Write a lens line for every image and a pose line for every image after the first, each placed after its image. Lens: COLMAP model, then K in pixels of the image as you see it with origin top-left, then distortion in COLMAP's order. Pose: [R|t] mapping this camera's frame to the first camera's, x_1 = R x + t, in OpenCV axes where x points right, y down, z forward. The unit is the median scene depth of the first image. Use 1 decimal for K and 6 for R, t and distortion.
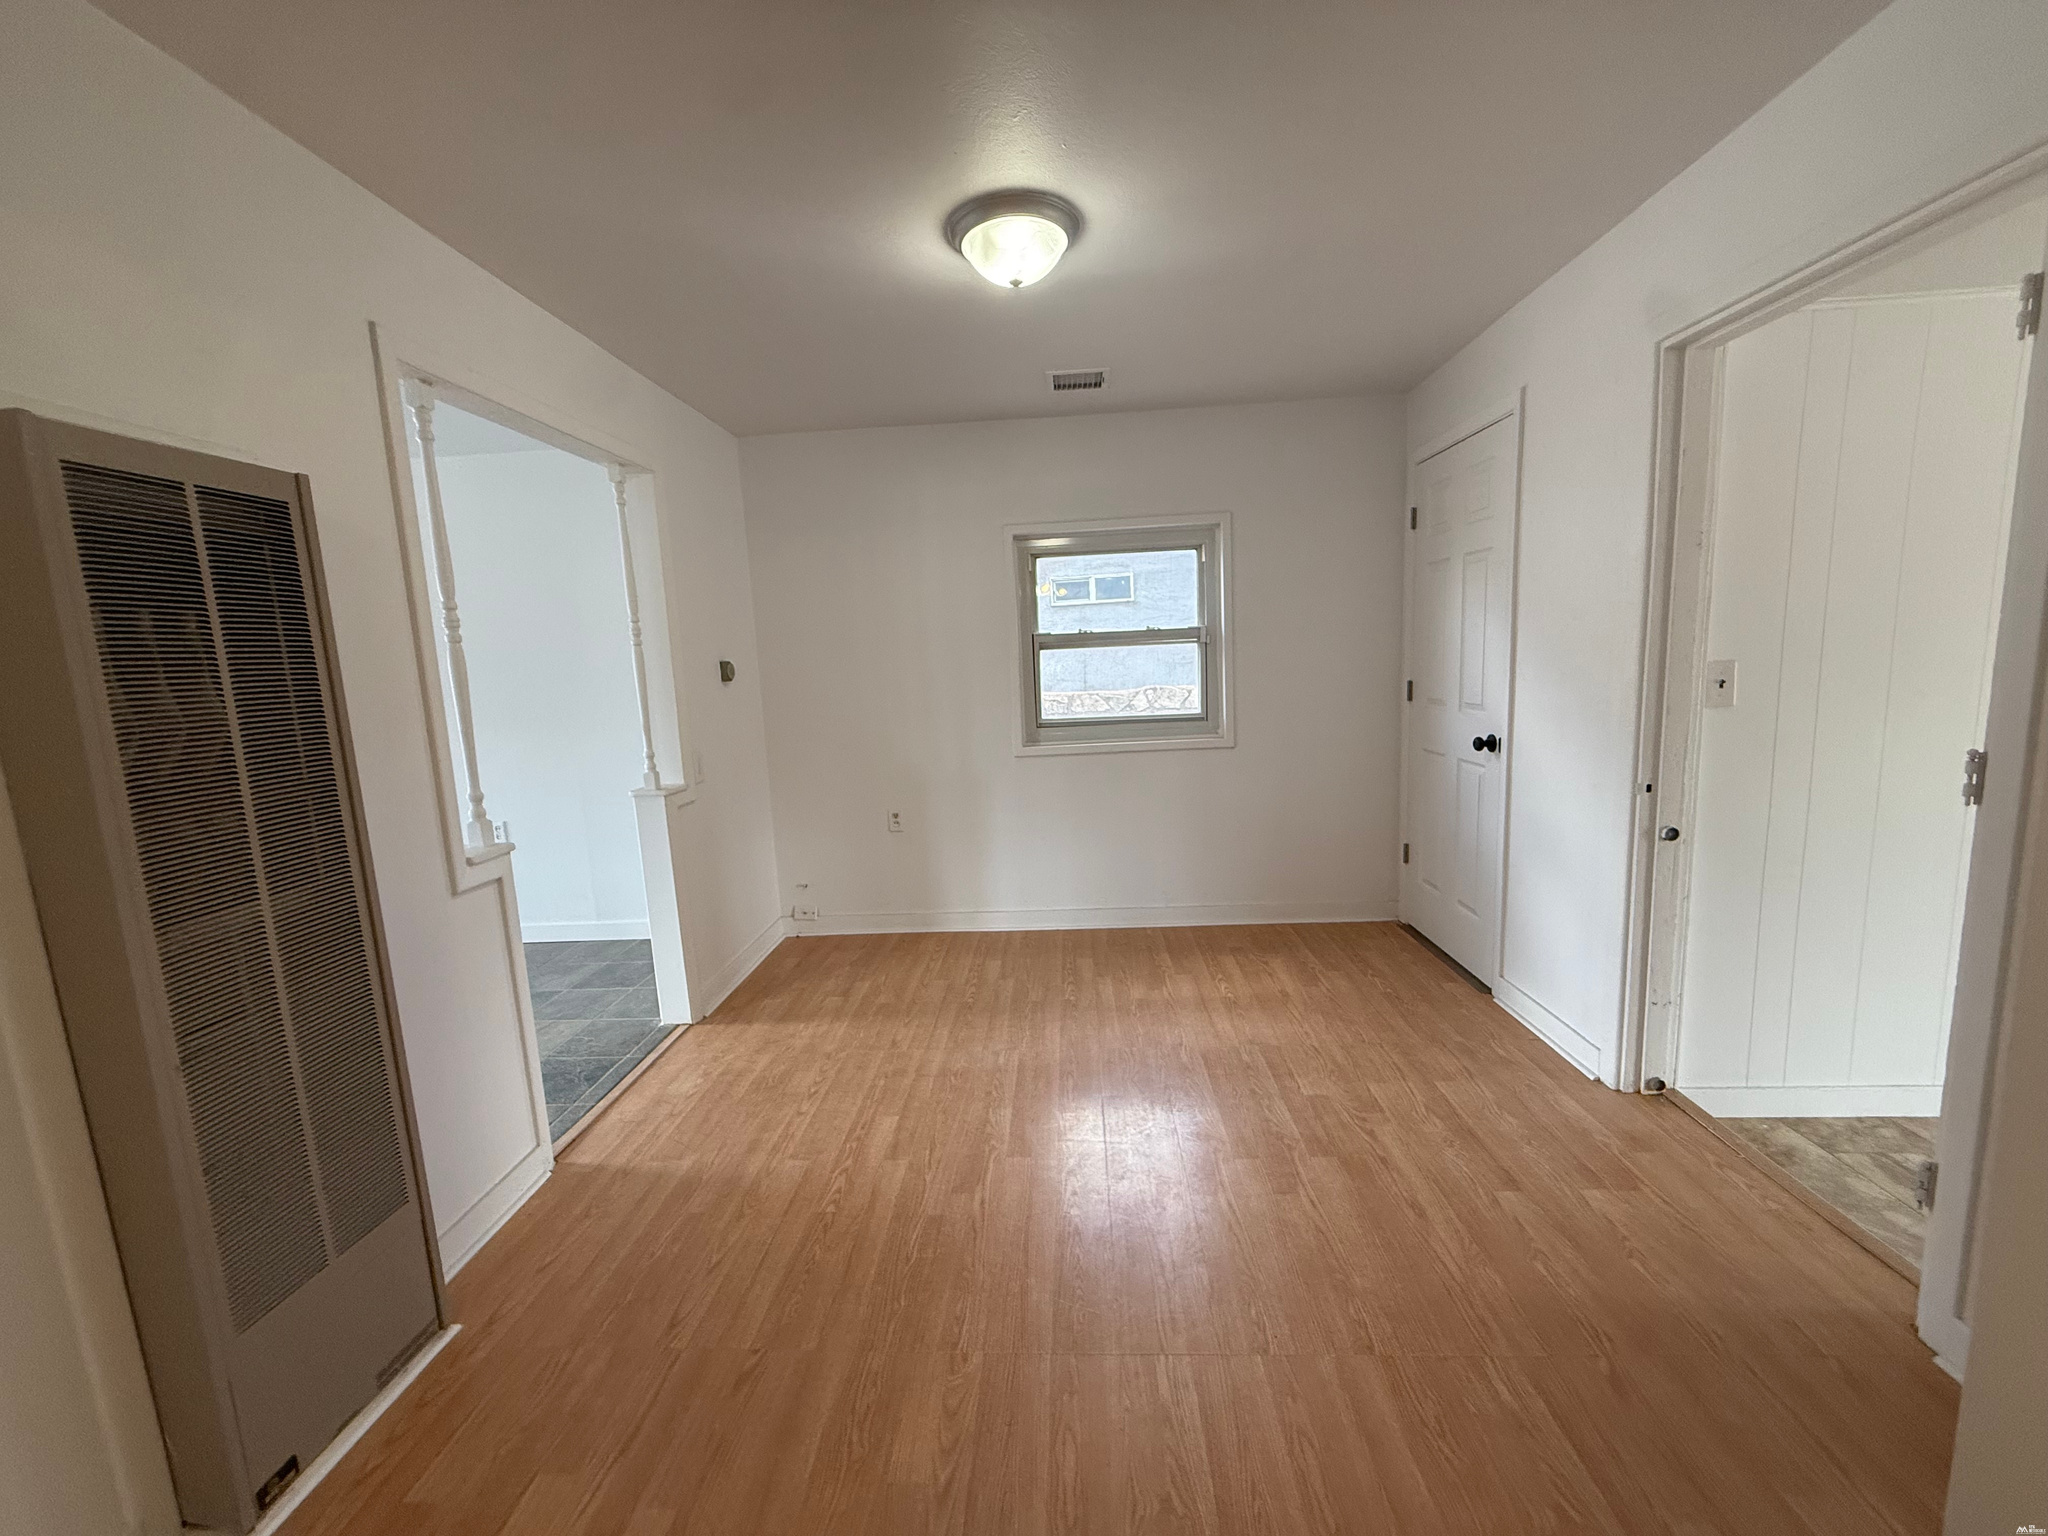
lens RADIAL K [[814.3, 0, 1018.2], [0, 814.3, 769.5], [0, 0, 1]] dist [-0.002118, 0.000716]
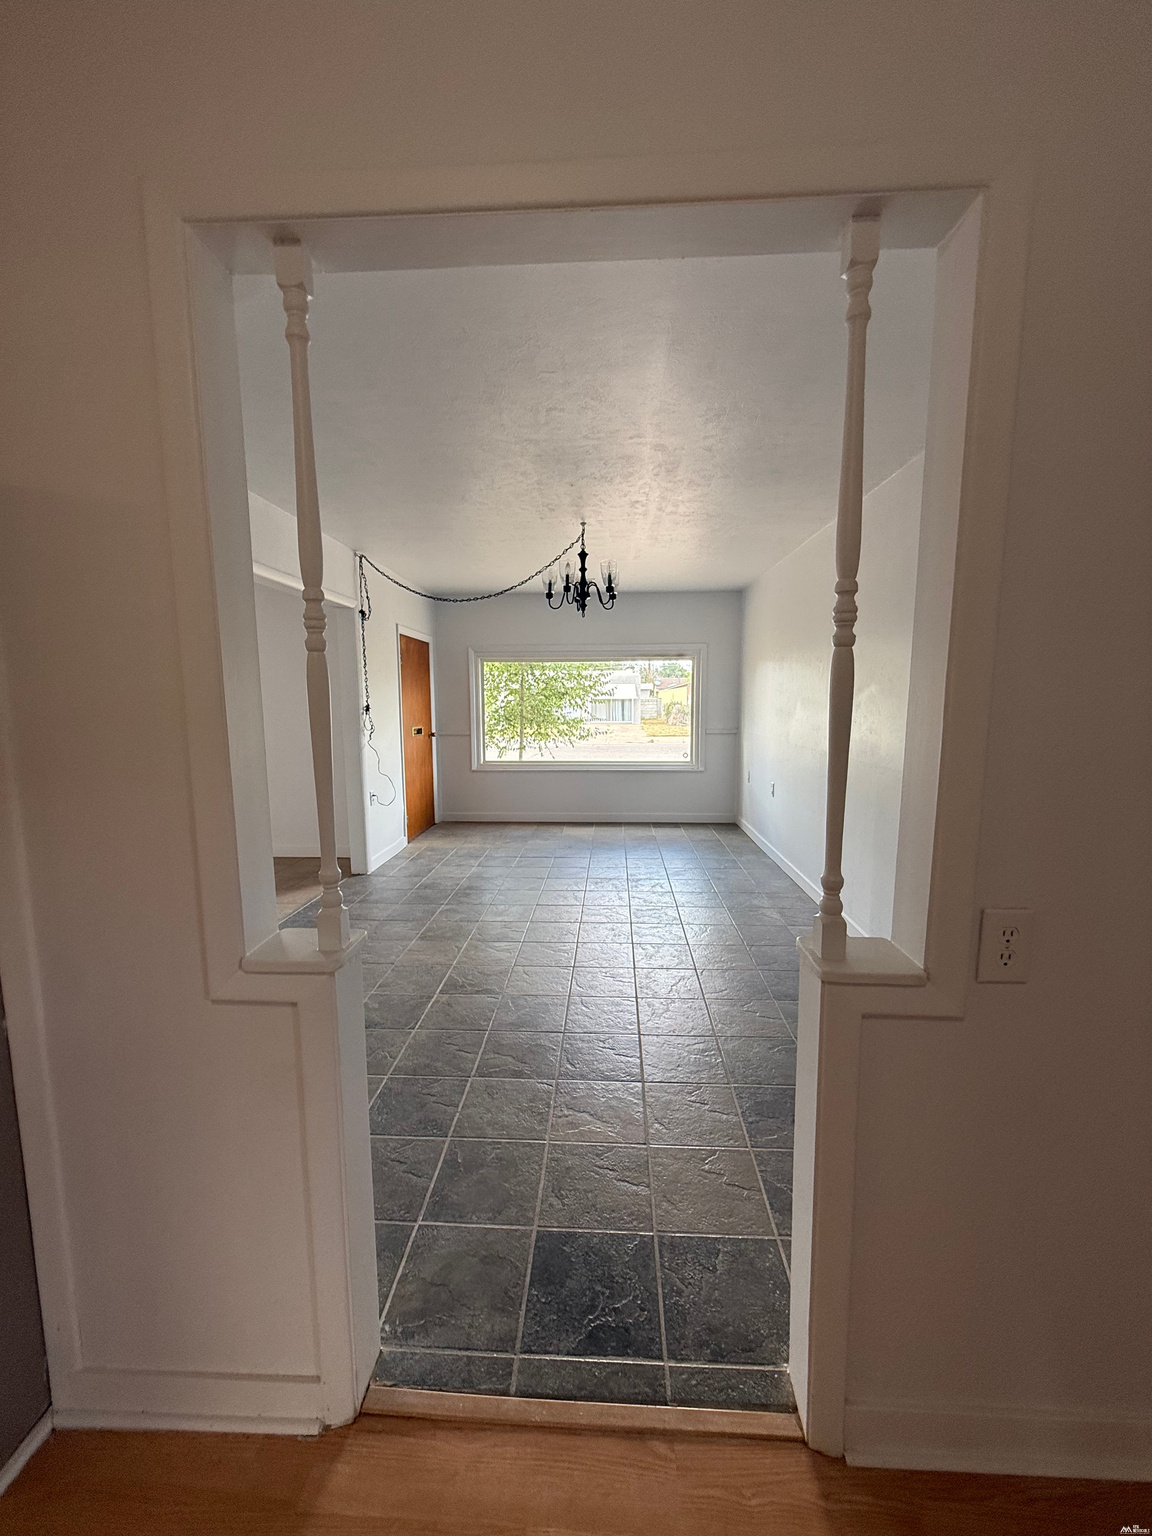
lens RADIAL K [[610.8, 0, 579.7], [0, 610.8, 763.5], [0, 0, 1]] dist [-0.002118, 0.000716]
pose [[0.010797, 0.167854, -0.985753, -0.141034], [-0.132502, 0.977357, 0.164973, -0.141584], [0.991124, 0.128833, 0.032794, 0.973473]]
